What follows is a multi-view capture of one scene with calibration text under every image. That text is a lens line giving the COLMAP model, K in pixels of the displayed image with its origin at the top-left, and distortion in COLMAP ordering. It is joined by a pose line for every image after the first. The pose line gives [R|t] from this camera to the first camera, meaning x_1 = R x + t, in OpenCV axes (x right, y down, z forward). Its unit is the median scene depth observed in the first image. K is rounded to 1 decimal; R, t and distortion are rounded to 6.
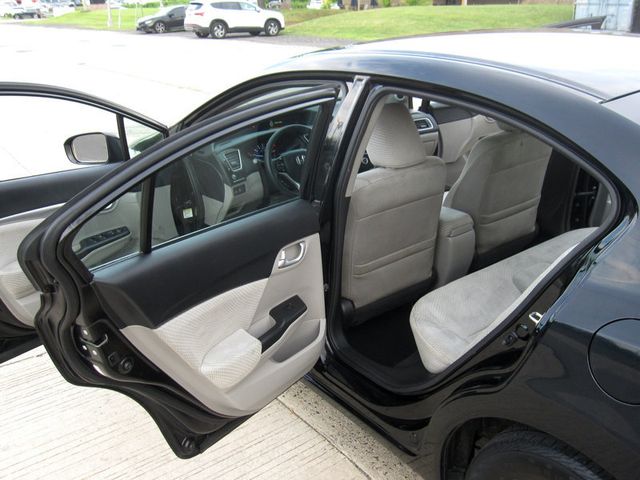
lens RADIAL K [[625.7, 0, 323.8], [0, 625.7, 235.9], [0, 0, 1]] dist [-0.062922, 0.000000]
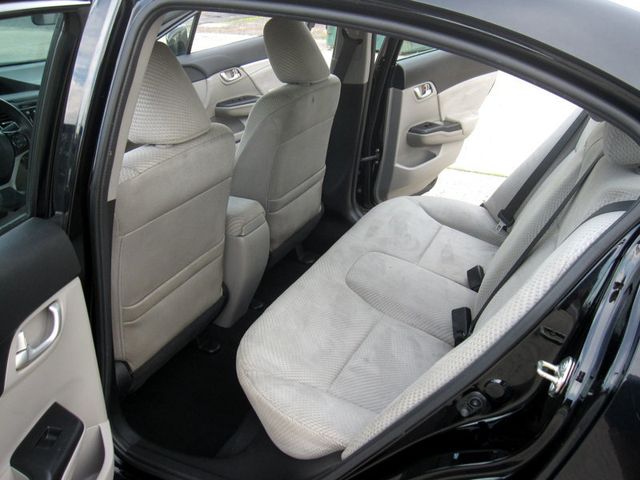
lens RADIAL K [[625.7, 0, 322.3], [0, 625.7, 243.4], [0, 0, 1]] dist [-0.062922, 0.000000]
pose [[0.873887, -0.156494, 0.460250, -0.051156], [0.136970, 0.987674, 0.075760, -0.034683], [-0.466433, -0.003165, 0.884551, 0.354221]]
